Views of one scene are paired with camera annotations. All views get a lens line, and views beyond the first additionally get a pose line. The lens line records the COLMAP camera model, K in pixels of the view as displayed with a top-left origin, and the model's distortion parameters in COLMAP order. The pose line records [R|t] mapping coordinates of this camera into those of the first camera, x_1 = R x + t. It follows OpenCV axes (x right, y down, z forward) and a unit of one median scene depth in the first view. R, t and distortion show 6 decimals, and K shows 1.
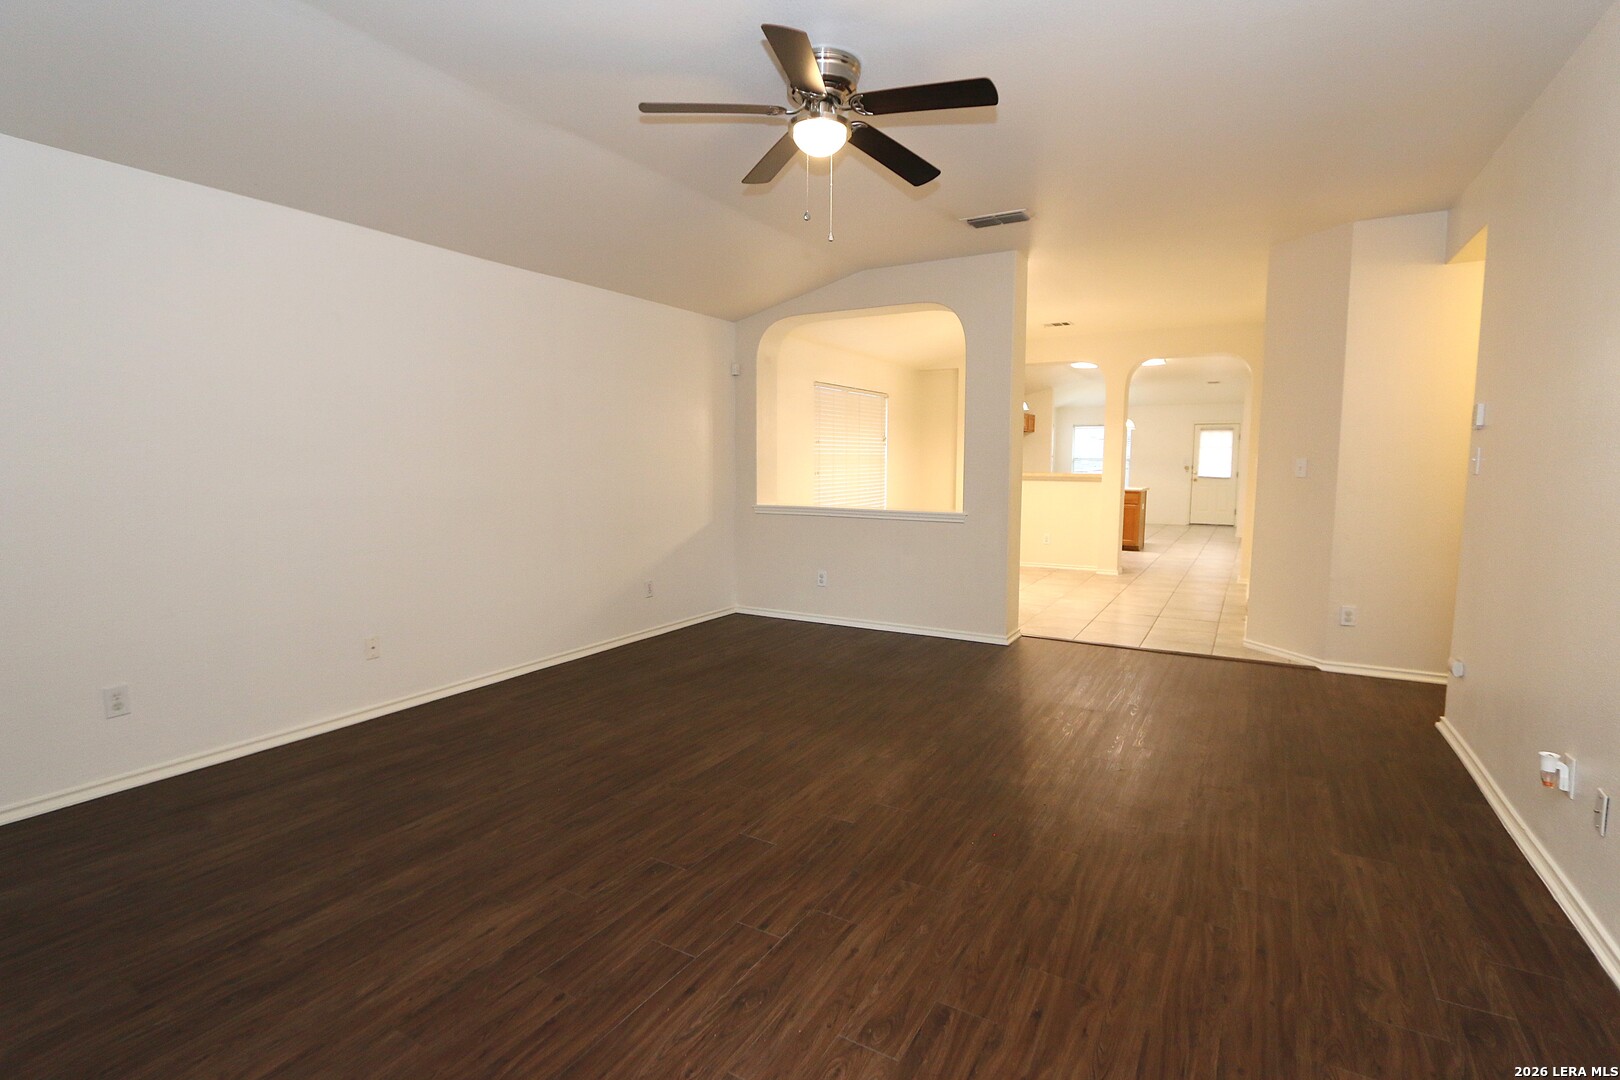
lens RADIAL K [[783.5, 0, 813.4], [0, 783.5, 532.2], [0, 0, 1]] dist [-0.023400, -0.000177]
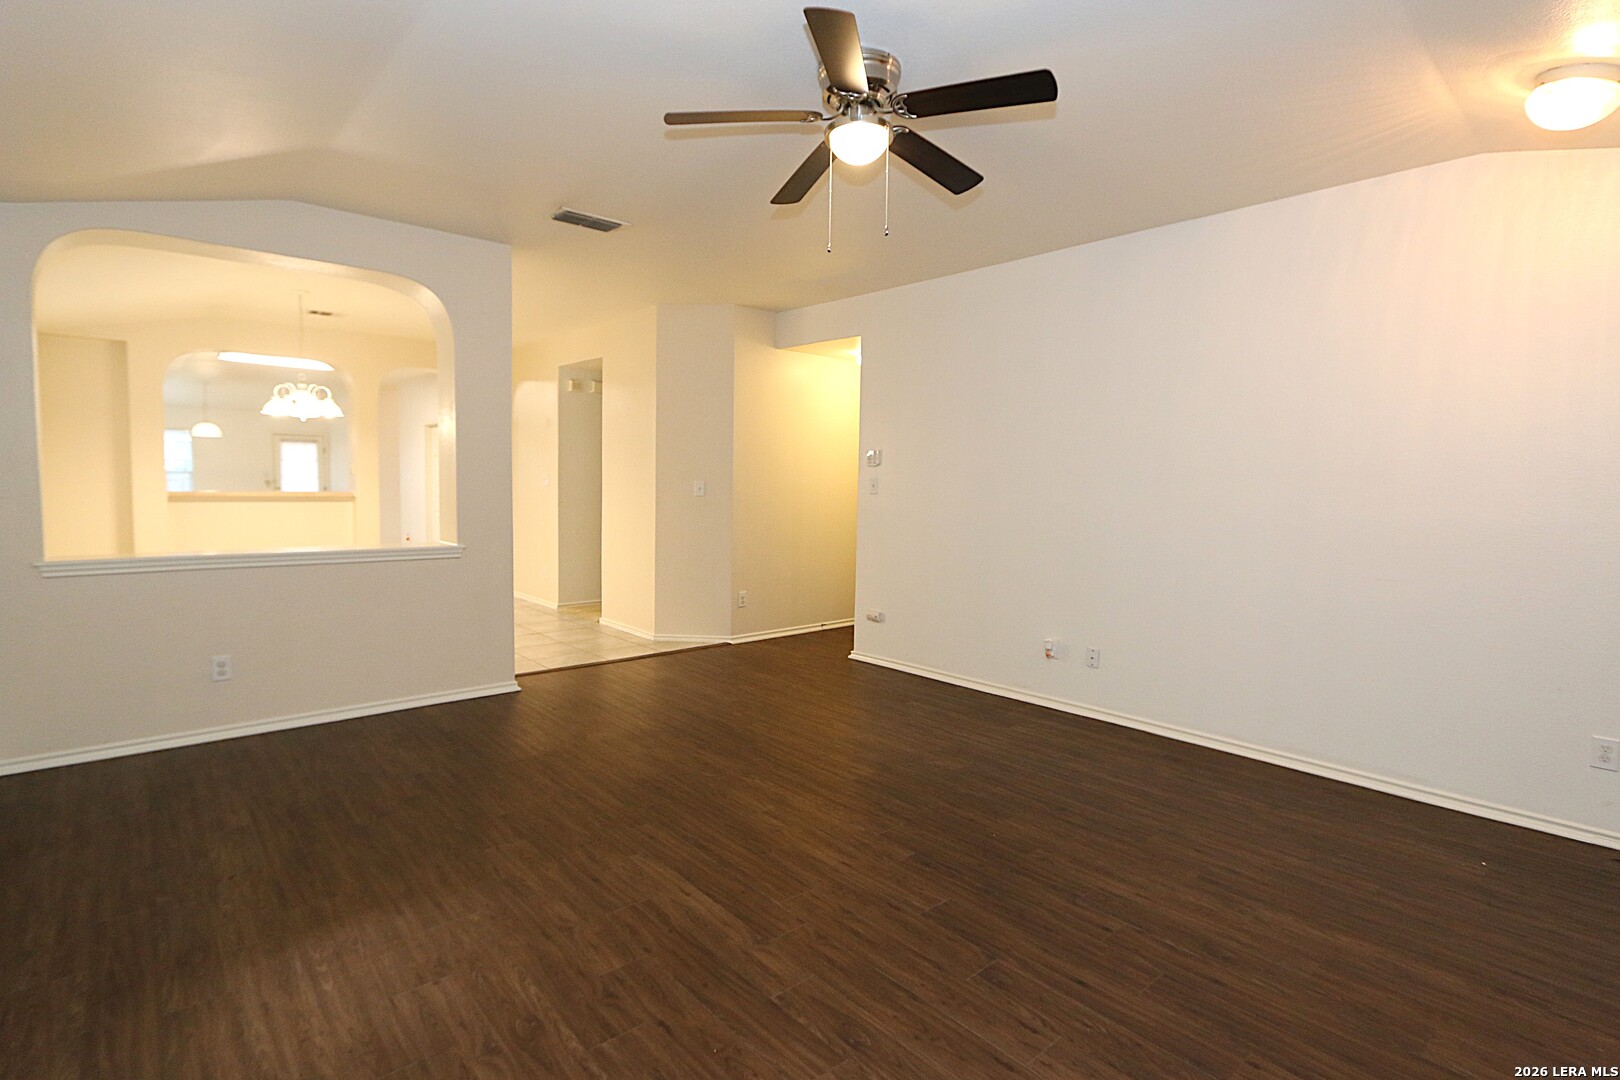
lens RADIAL K [[775.1, 0, 791.9], [0, 775.1, 539.2], [0, 0, 1]] dist [-0.020354, 0.001222]
pose [[0.327673, -0.068014, 0.942340, -0.790637], [0.071515, 0.996330, 0.047043, -0.076568], [-0.942081, 0.051976, 0.331334, 0.694411]]
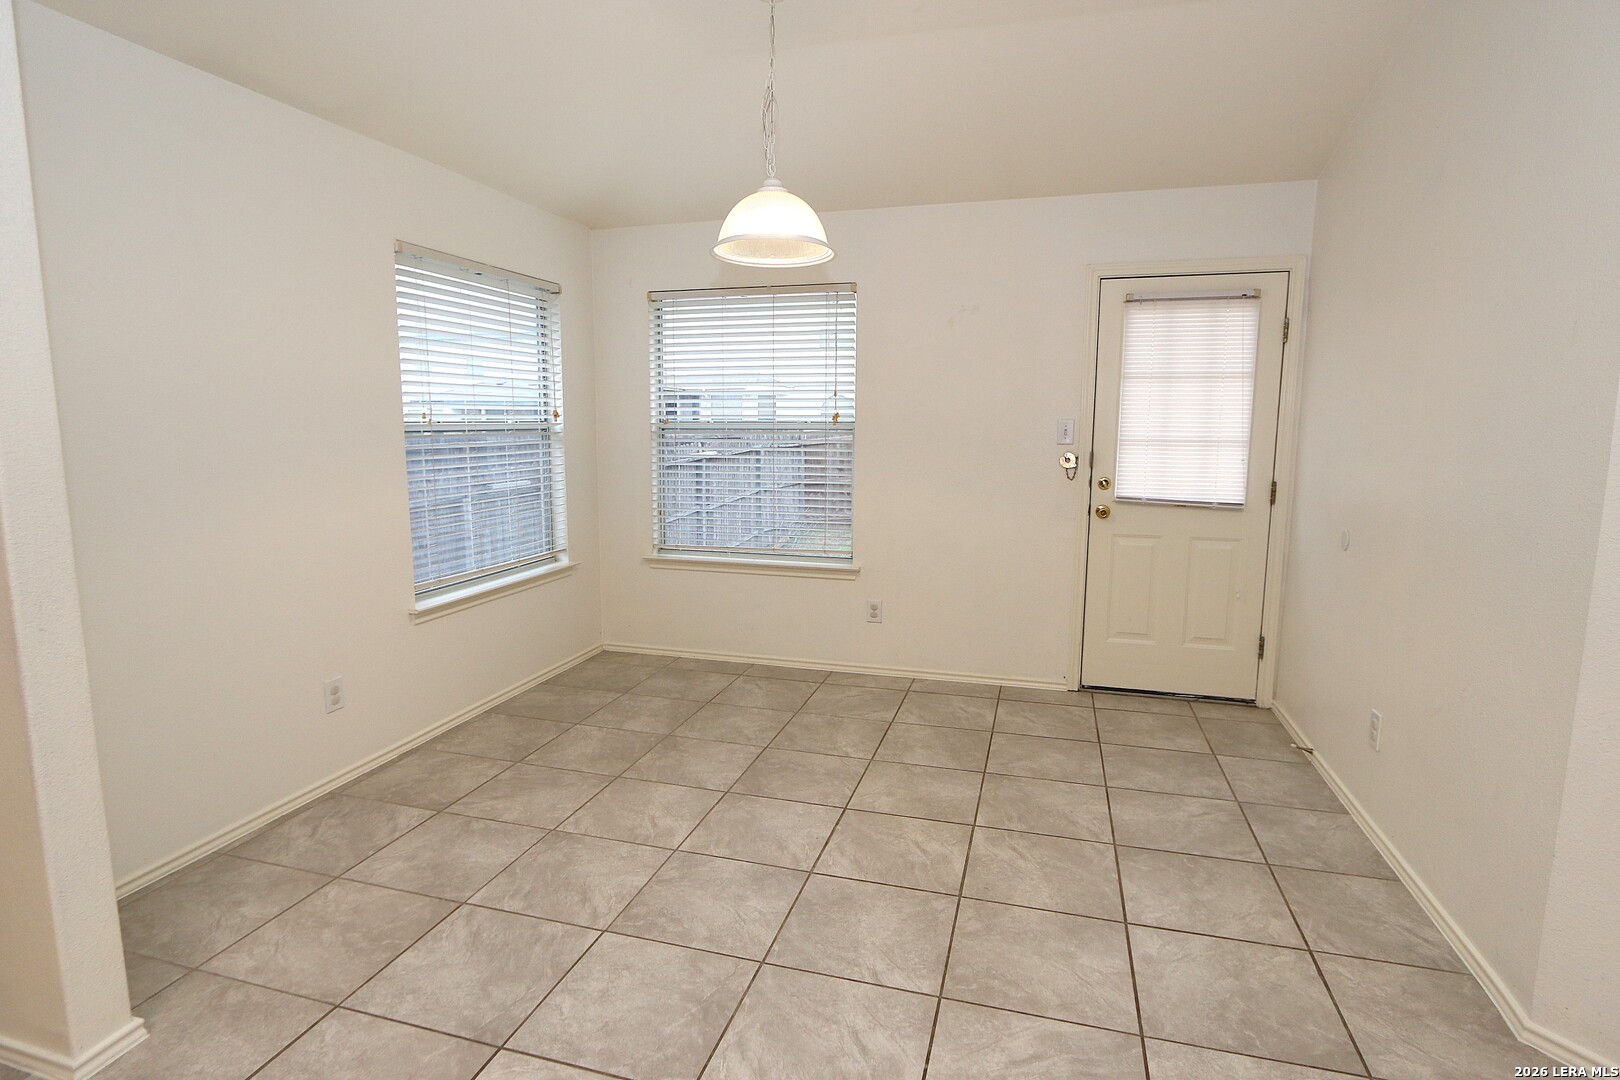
lens RADIAL K [[856.5, 0, 810.0], [0, 856.5, 540.0], [0, 0, 1]] dist [-0.003056, -0.001382]
pose [[0.973864, -0.032558, 0.224788, 1.660205], [0.021531, 0.998449, 0.051333, -0.361764], [-0.226111, -0.045151, 0.973055, 3.707784]]
